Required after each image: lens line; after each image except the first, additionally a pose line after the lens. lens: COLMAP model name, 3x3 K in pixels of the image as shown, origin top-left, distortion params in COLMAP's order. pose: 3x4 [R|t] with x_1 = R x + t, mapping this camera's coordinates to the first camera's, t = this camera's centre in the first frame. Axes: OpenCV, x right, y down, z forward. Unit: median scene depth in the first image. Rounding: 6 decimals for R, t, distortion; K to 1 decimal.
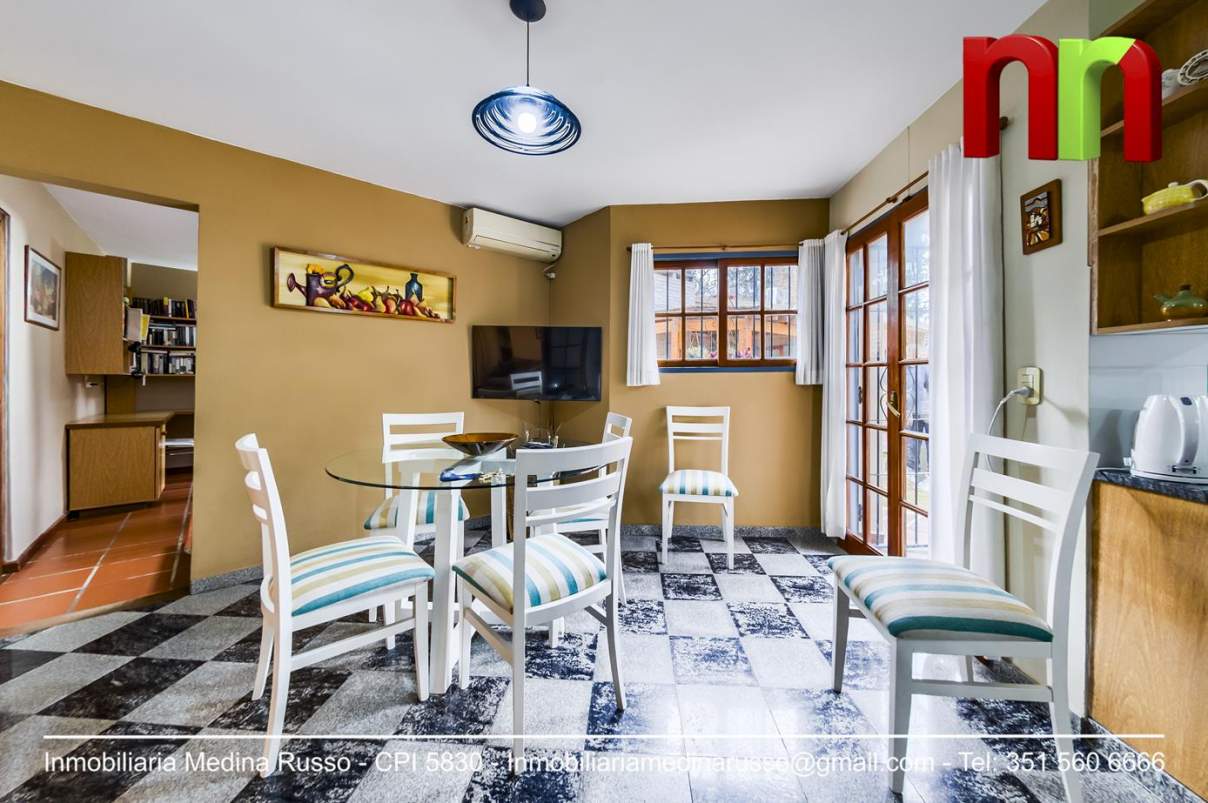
lens RADIAL K [[430.3, 0, 602.9], [0, 430.3, 394.0], [0, 0, 1]] dist [-0.001329, -0.000146]
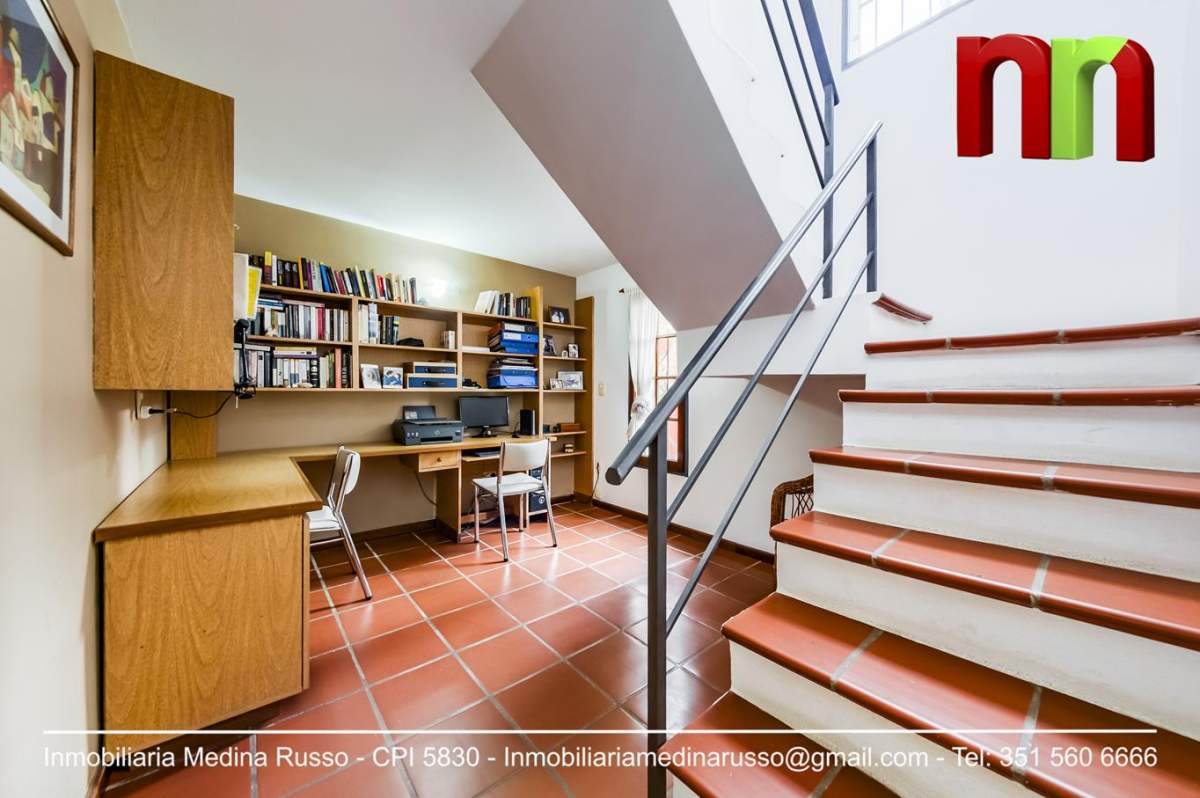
lens RADIAL K [[419.8, 0, 595.8], [0, 419.8, 403.3], [0, 0, 1]] dist [-0.000225, -0.000034]
pose [[0.999586, 0.000890, -0.028770, -0.641264], [-0.000912, 0.999999, -0.000768, -0.027864], [0.028770, 0.000794, 0.999586, 0.516120]]
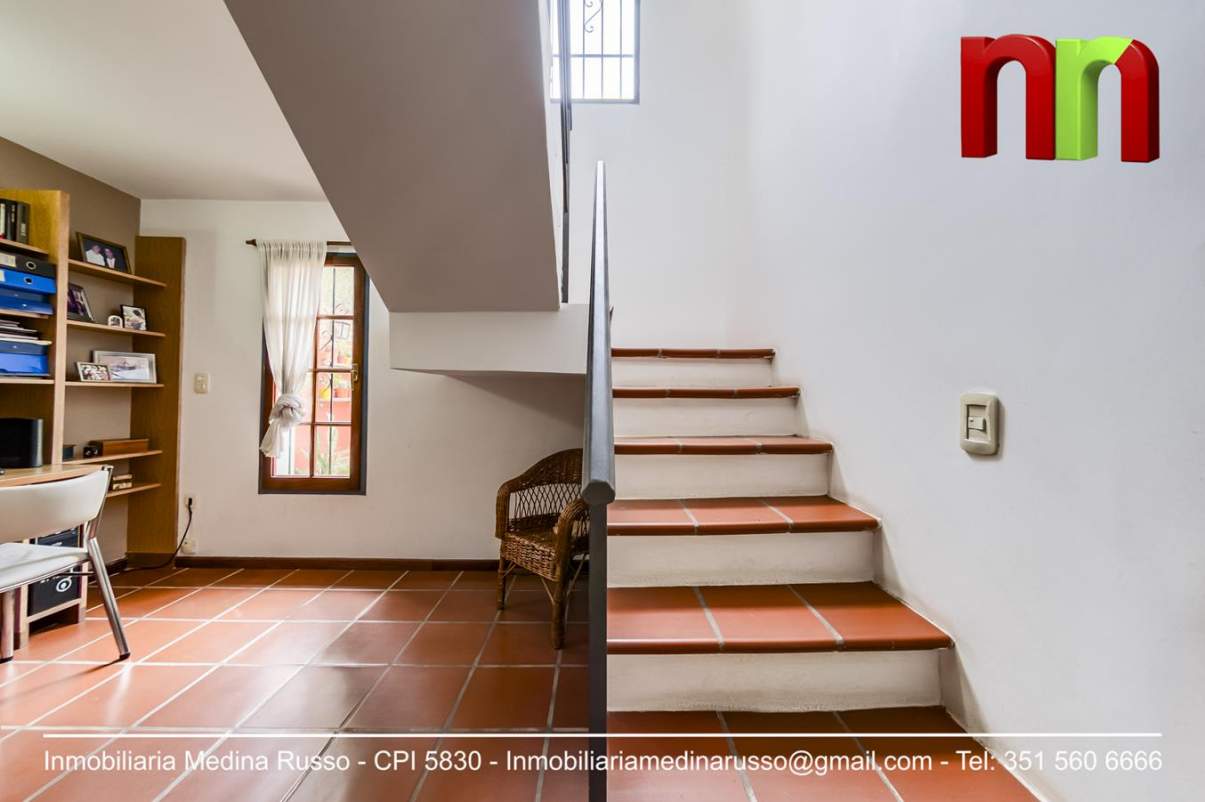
lens RADIAL K [[429.3, 0, 601.4], [0, 429.3, 393.5], [0, 0, 1]] dist [-0.001329, -0.000146]
pose [[0.658445, 0.010192, 0.752560, -0.744276], [0.010969, 0.999672, -0.023137, -0.024184], [-0.752549, 0.023489, 0.658117, 0.609696]]
